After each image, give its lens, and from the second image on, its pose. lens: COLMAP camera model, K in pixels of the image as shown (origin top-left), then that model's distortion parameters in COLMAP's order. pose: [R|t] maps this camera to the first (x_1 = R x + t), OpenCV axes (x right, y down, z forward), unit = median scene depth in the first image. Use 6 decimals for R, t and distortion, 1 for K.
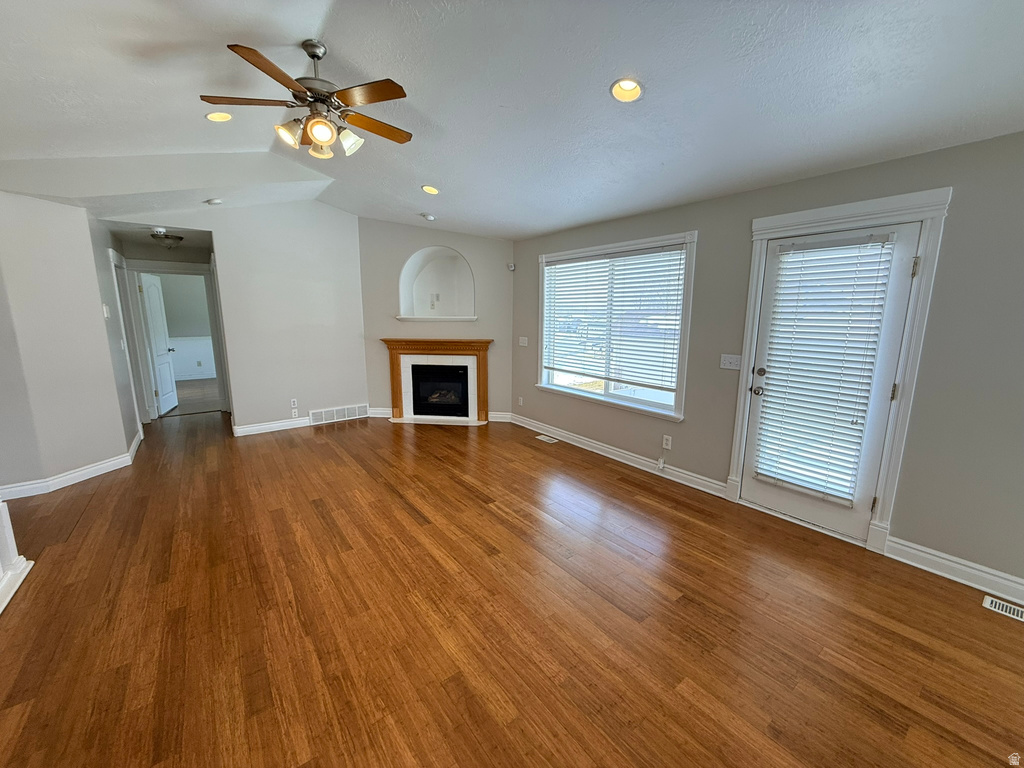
lens RADIAL K [[405.1, 0, 507.1], [0, 405.1, 388.1], [0, 0, 1]] dist [-0.000168, -0.000512]
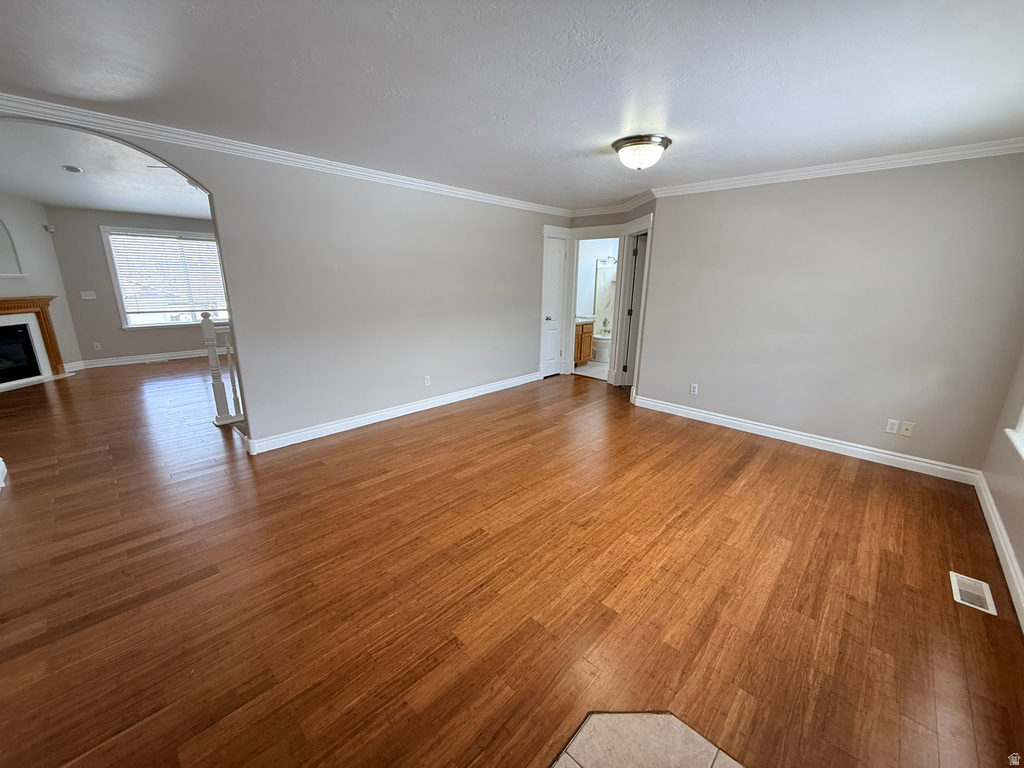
lens RADIAL K [[405.1, 0, 515.7], [0, 405.1, 386.0], [0, 0, 1]] dist [-0.000168, -0.000512]
pose [[-0.179961, -0.258875, 0.948998, -1.665562], [0.164109, 0.943327, 0.288449, 0.000497], [-0.969888, 0.207649, -0.127279, -0.020531]]
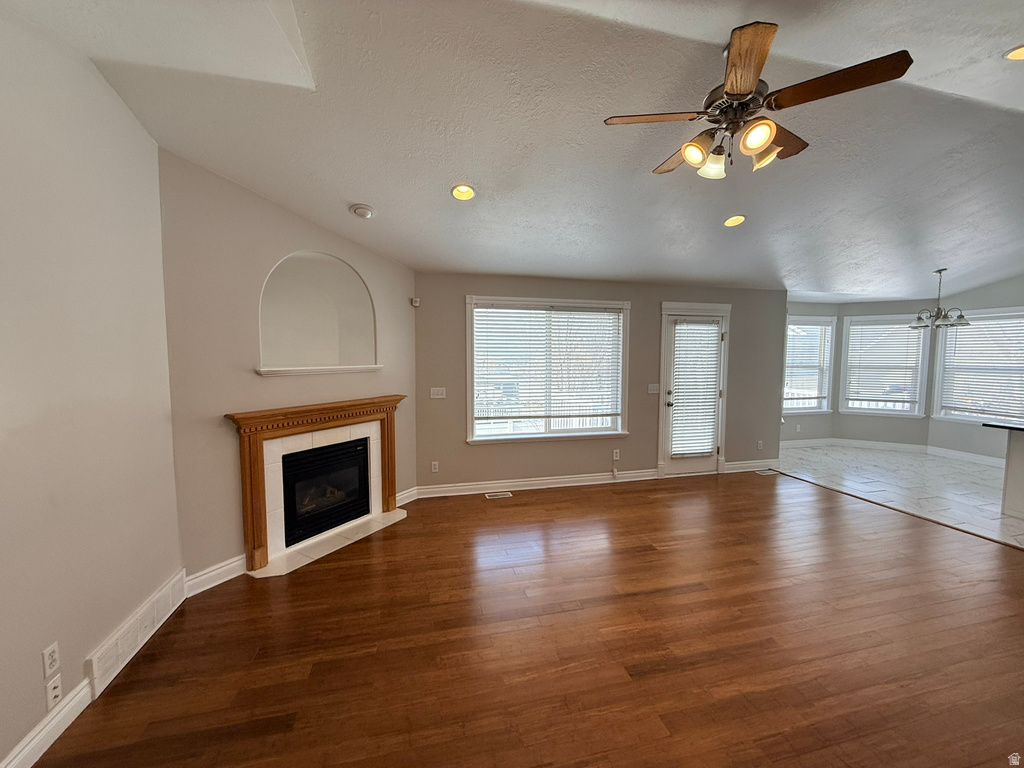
lens RADIAL K [[405.1, 0, 512.6], [0, 405.1, 388.2], [0, 0, 1]] dist [-0.000168, -0.000512]
pose [[0.389001, -0.079398, 0.917809, -0.786897], [0.170706, 0.985238, 0.012879, -0.130777], [-0.905283, 0.151666, 0.396812, 0.639009]]
